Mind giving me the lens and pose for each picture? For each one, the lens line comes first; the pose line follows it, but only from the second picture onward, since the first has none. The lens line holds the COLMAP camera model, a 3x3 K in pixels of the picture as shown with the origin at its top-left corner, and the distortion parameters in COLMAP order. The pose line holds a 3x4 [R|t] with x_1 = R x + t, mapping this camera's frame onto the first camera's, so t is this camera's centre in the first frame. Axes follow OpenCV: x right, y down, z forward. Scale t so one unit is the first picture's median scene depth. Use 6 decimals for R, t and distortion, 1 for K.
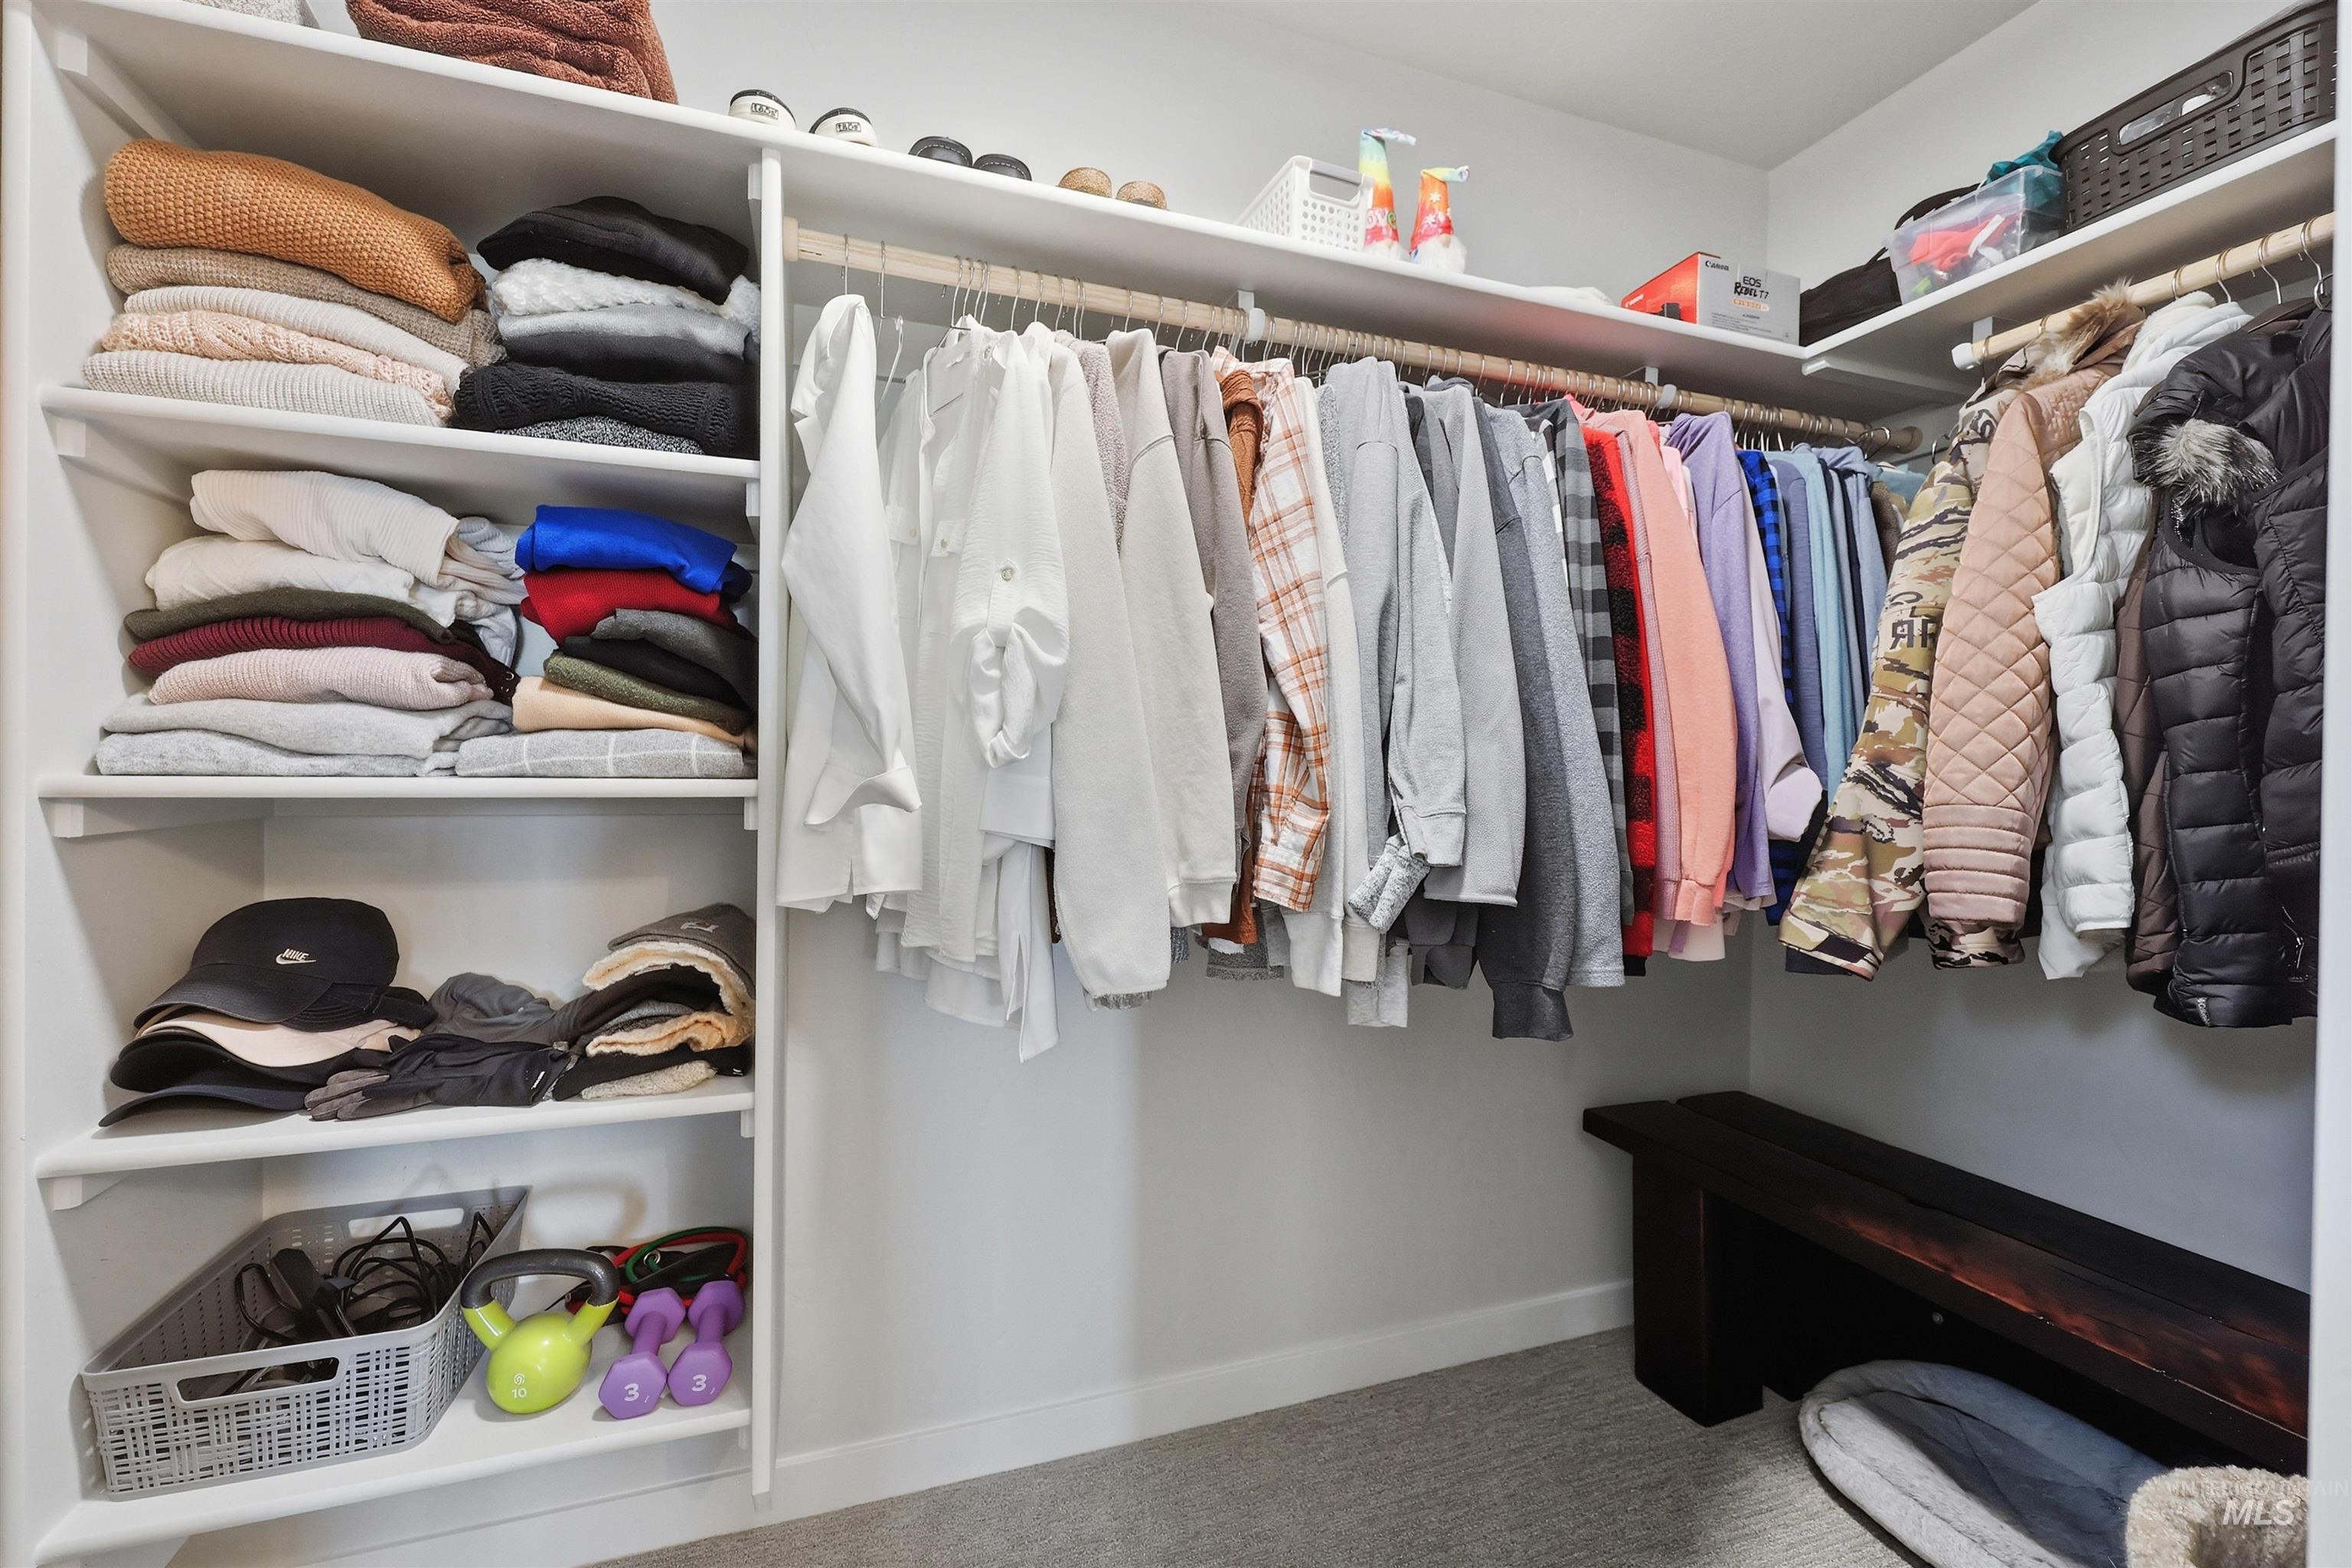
lens RADIAL K [[958.5, 0, 1162.2], [0, 958.5, 768.2], [0, 0, 1]] dist [-0.005579, 0.001382]
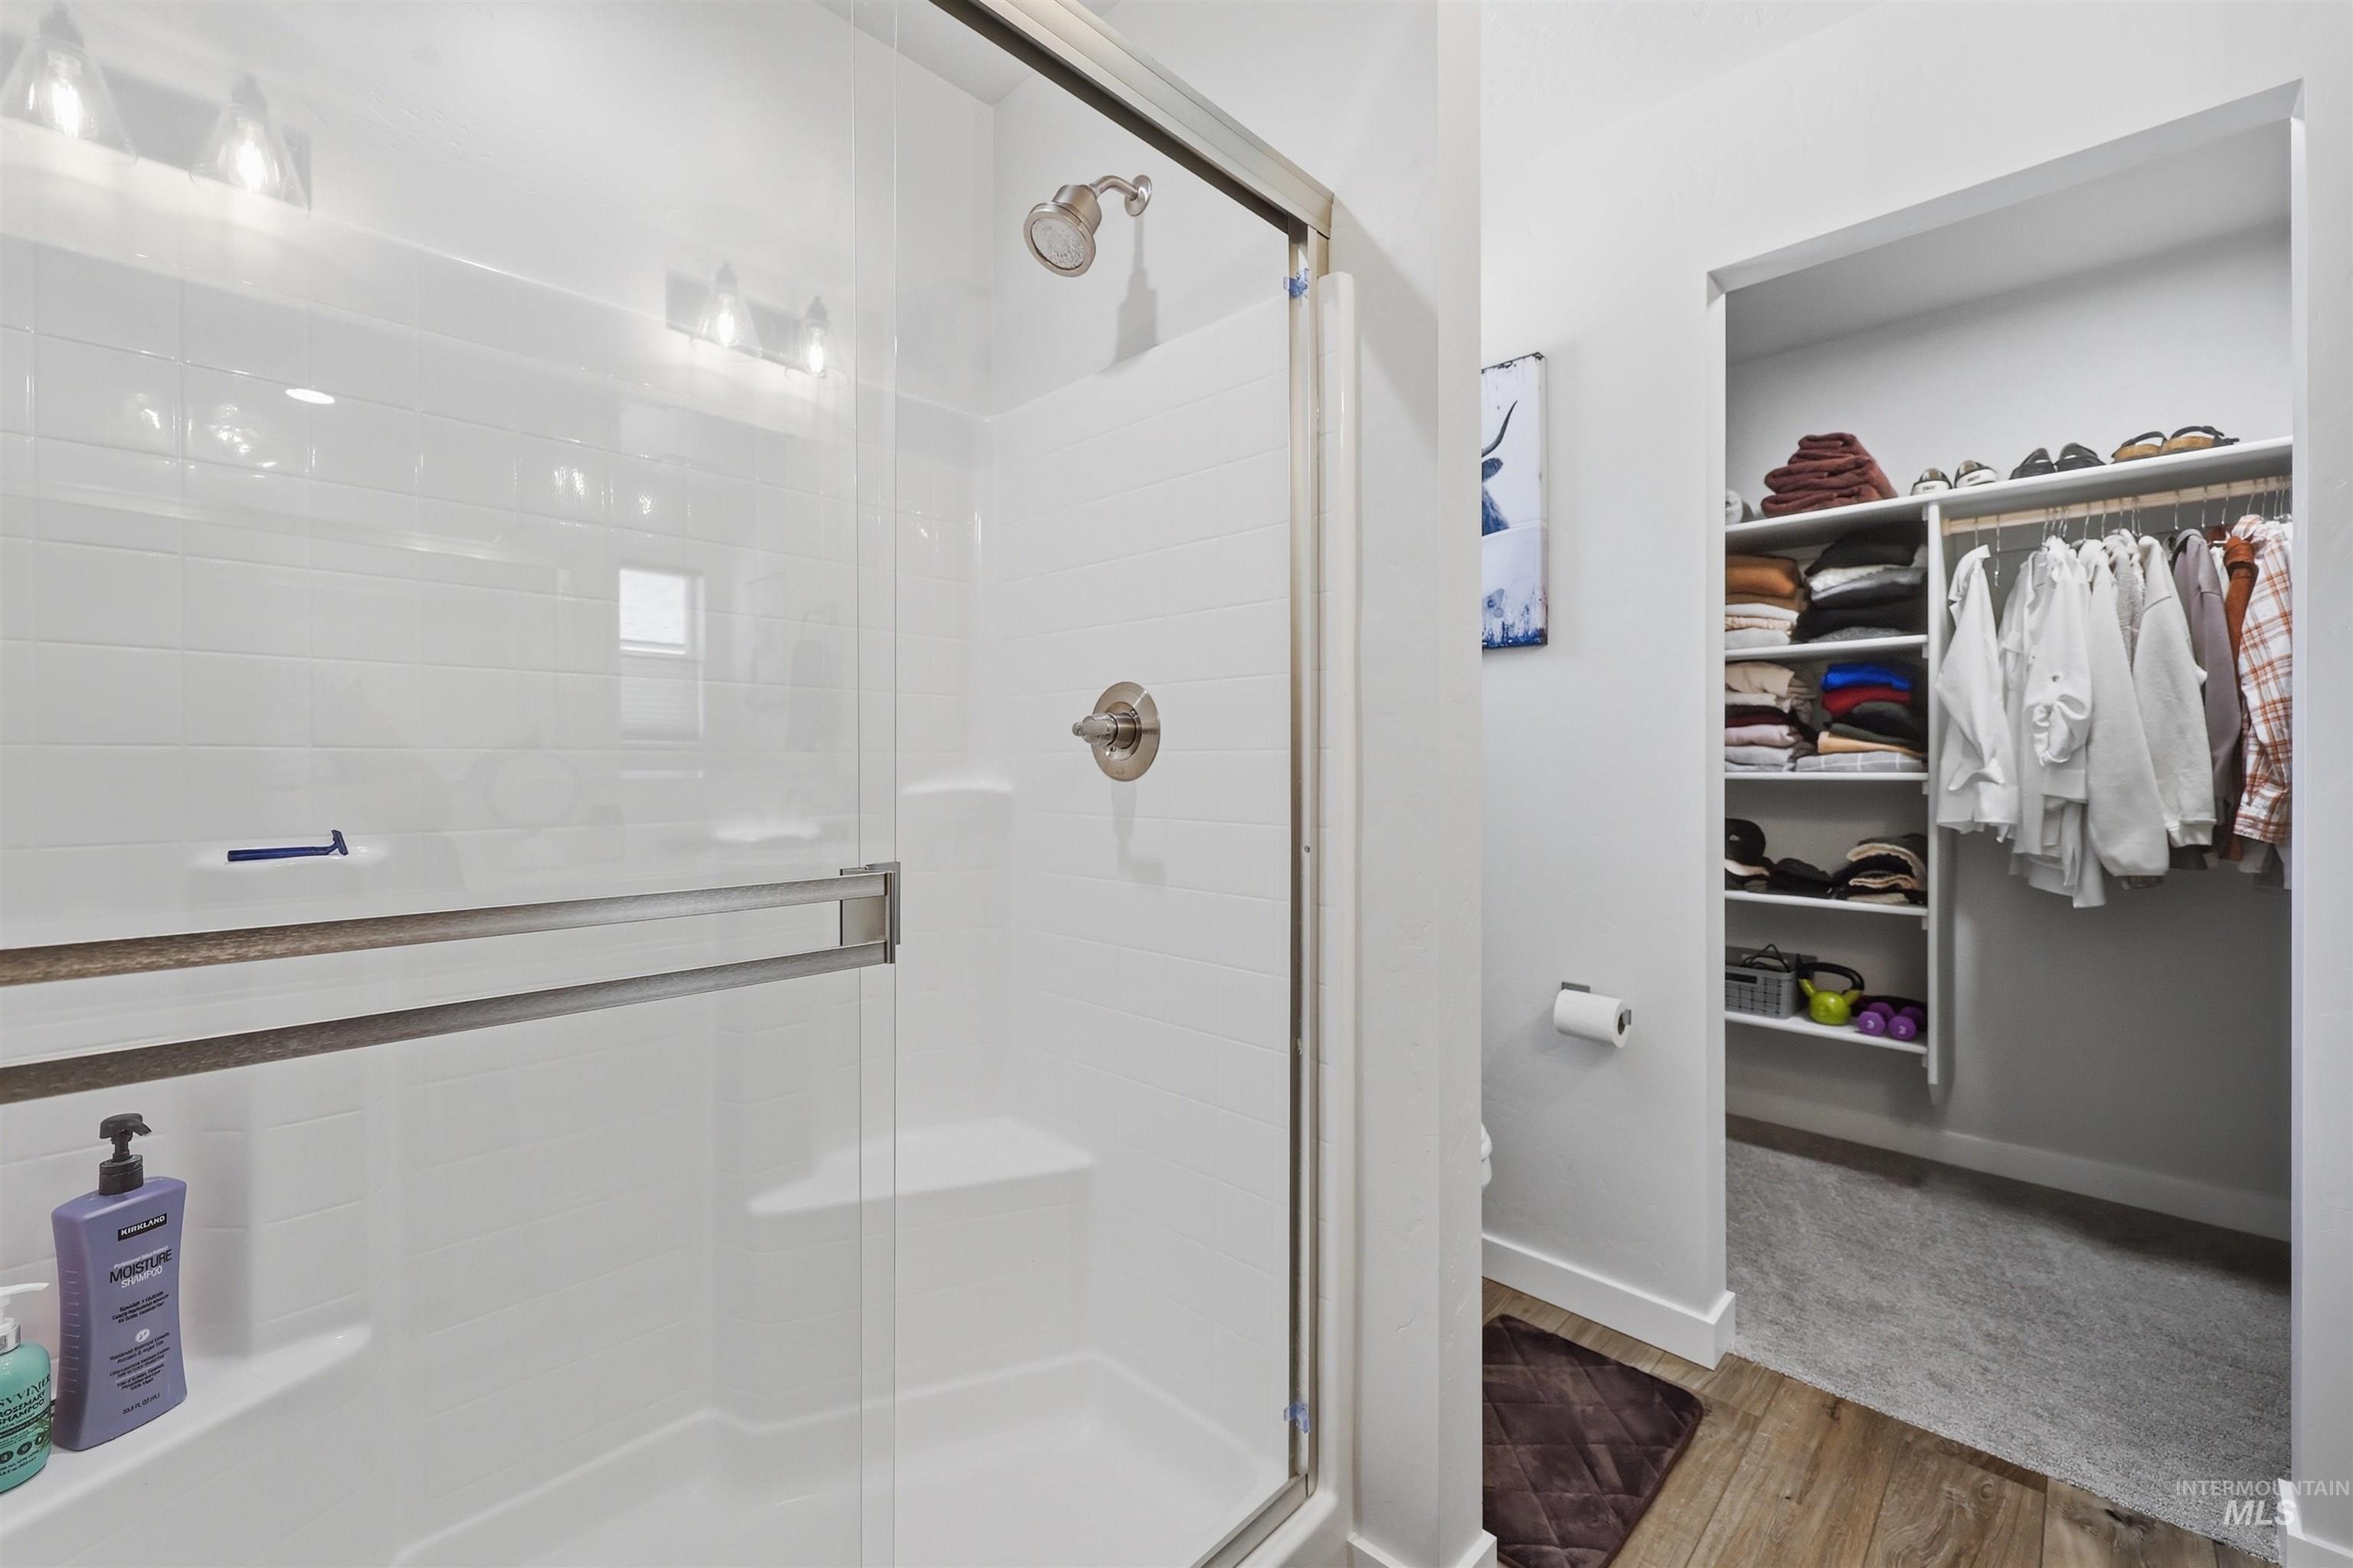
lens RADIAL K [[959.0, 0, 1169.7], [0, 959.0, 771.4], [0, 0, 1]] dist [-0.005579, 0.001382]
pose [[0.443899, -0.006702, -0.896052, 0.839717], [-0.000095, 0.999972, -0.007526, 0.026990], [0.896077, 0.003426, 0.443886, -1.680177]]
